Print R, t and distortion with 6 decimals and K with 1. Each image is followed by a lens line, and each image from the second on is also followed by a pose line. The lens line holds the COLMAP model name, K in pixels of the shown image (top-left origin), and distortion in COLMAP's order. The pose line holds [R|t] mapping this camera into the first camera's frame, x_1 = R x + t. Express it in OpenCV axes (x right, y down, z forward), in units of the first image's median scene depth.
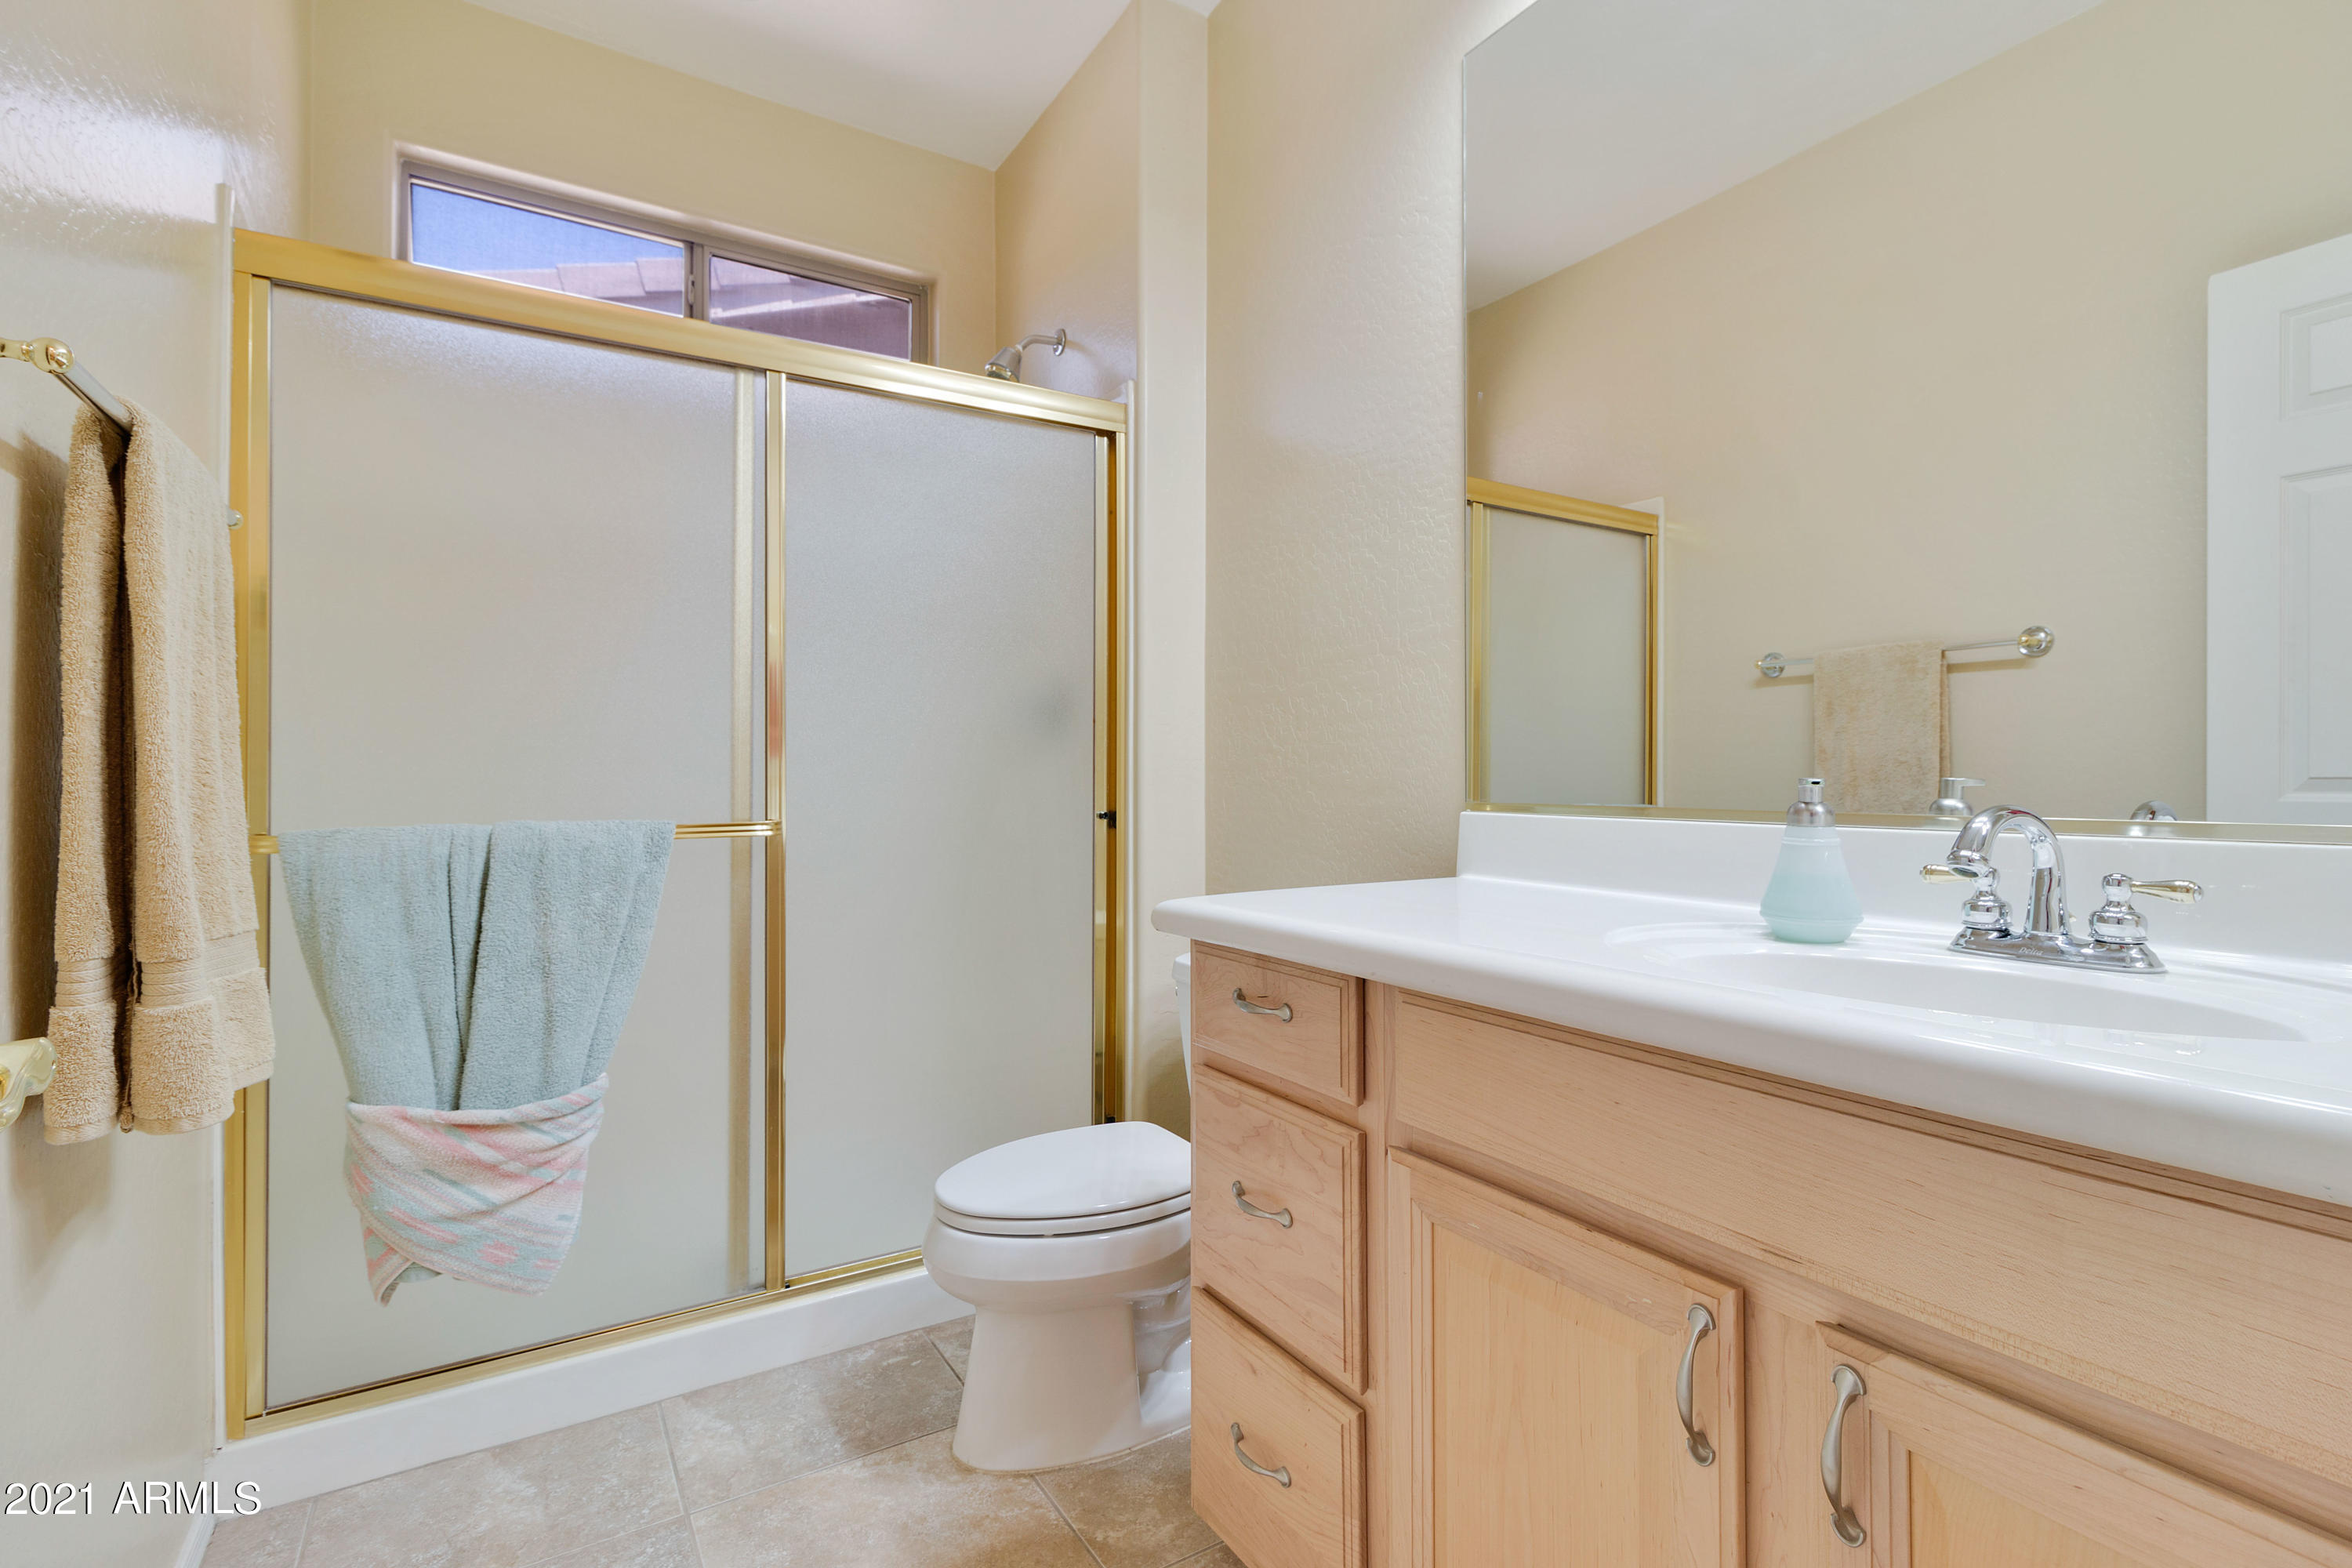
lens RADIAL K [[1084.7, 0, 1180.0], [0, 1084.7, 769.3], [0, 0, 1]] dist [0.002440, -0.000900]
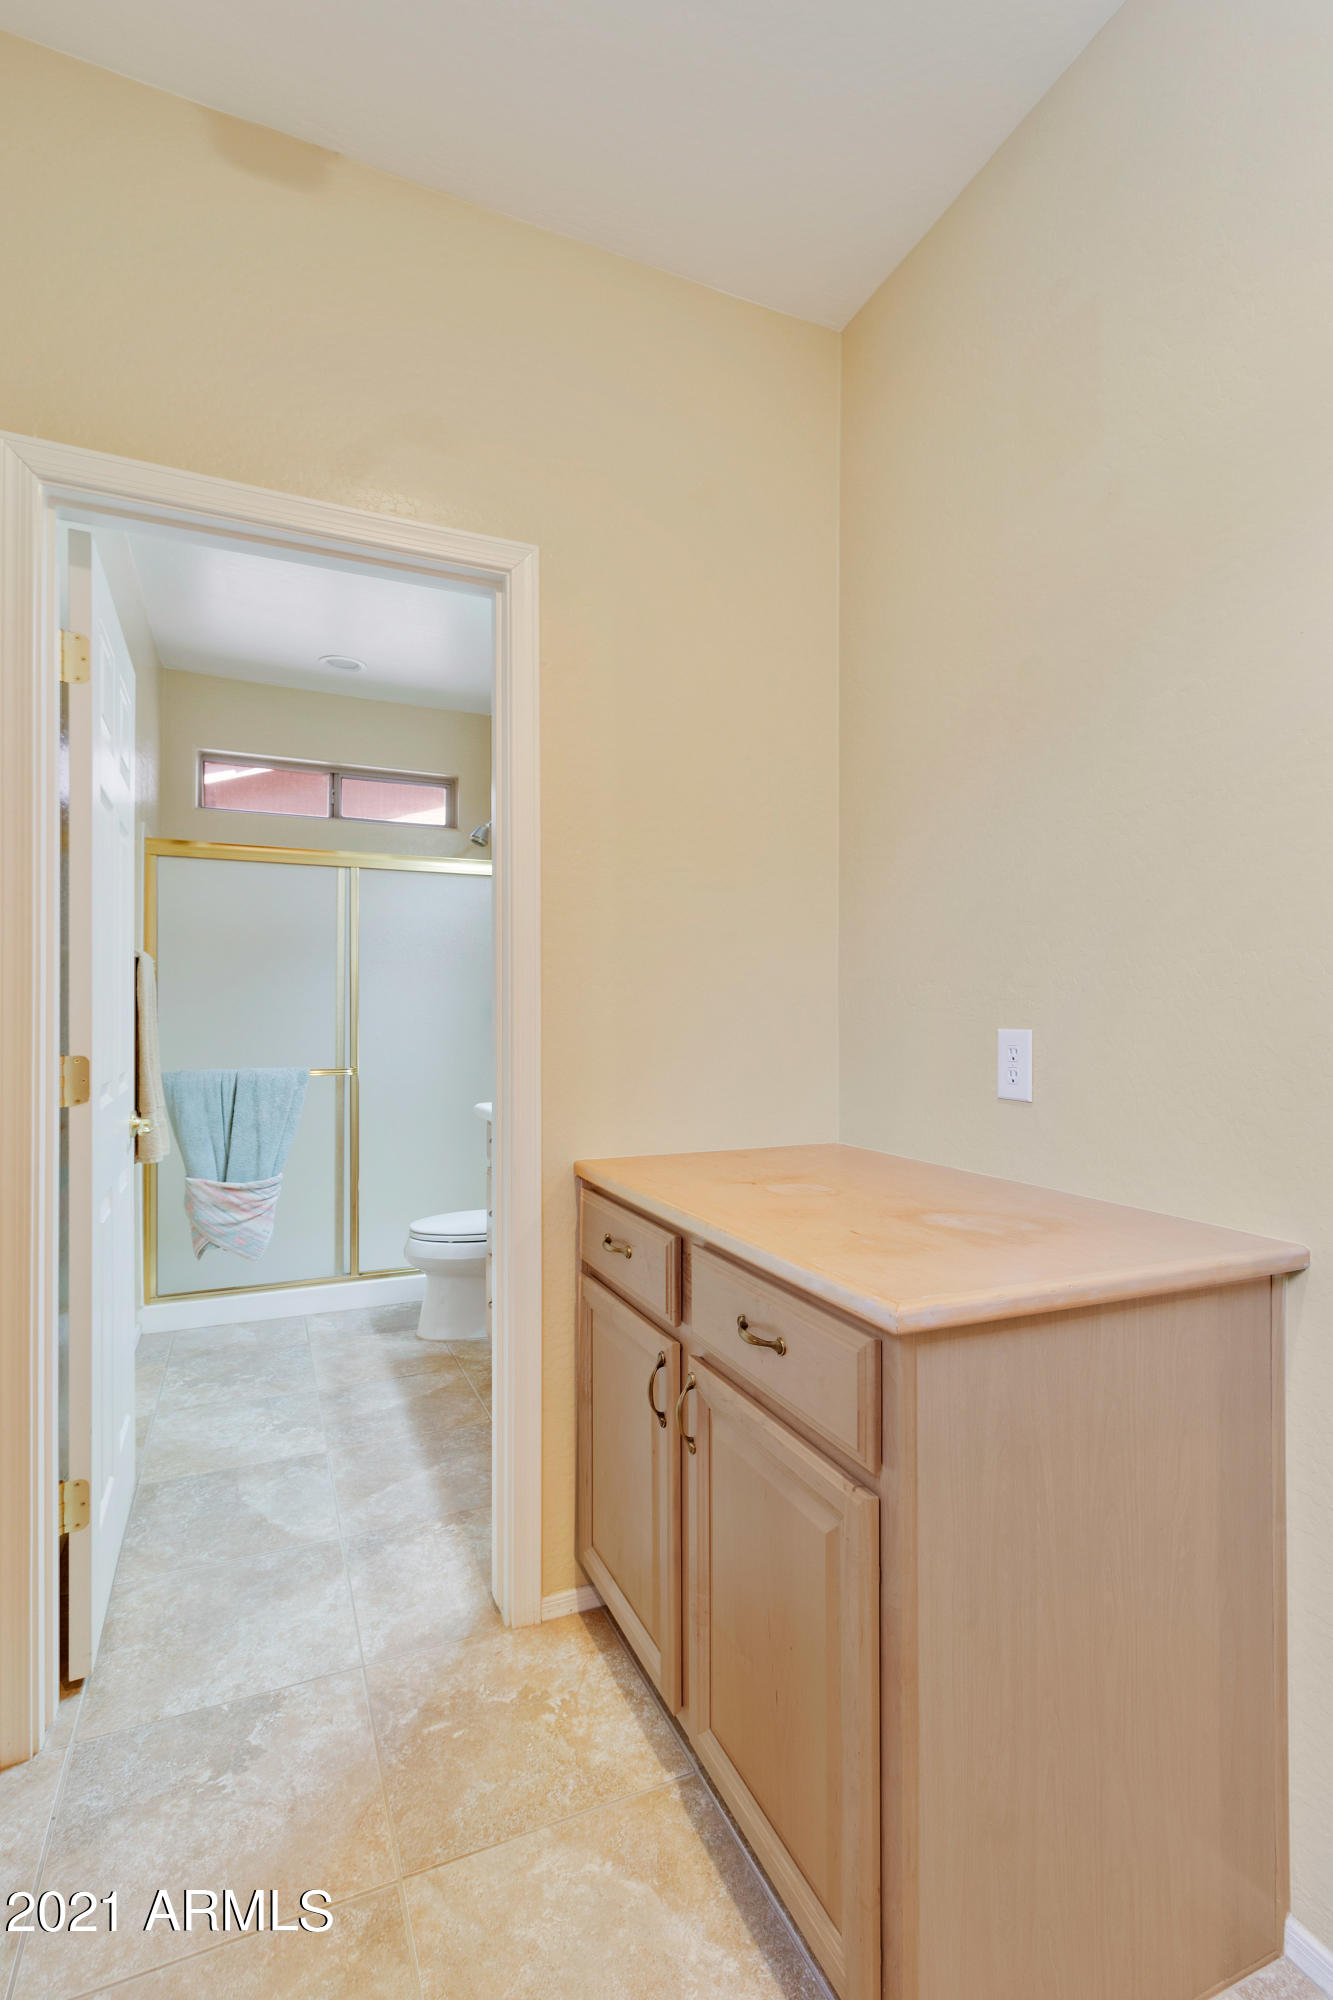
lens RADIAL K [[922.3, 0, 659.8], [0, 922.3, 1009.9], [0, 0, 1]] dist [0.002440, -0.000900]
pose [[0.989305, 0.000550, -0.145857, 0.640354], [0.000396, 0.999979, 0.006454, -0.101053], [0.145858, -0.006443, 0.989285, -0.962023]]
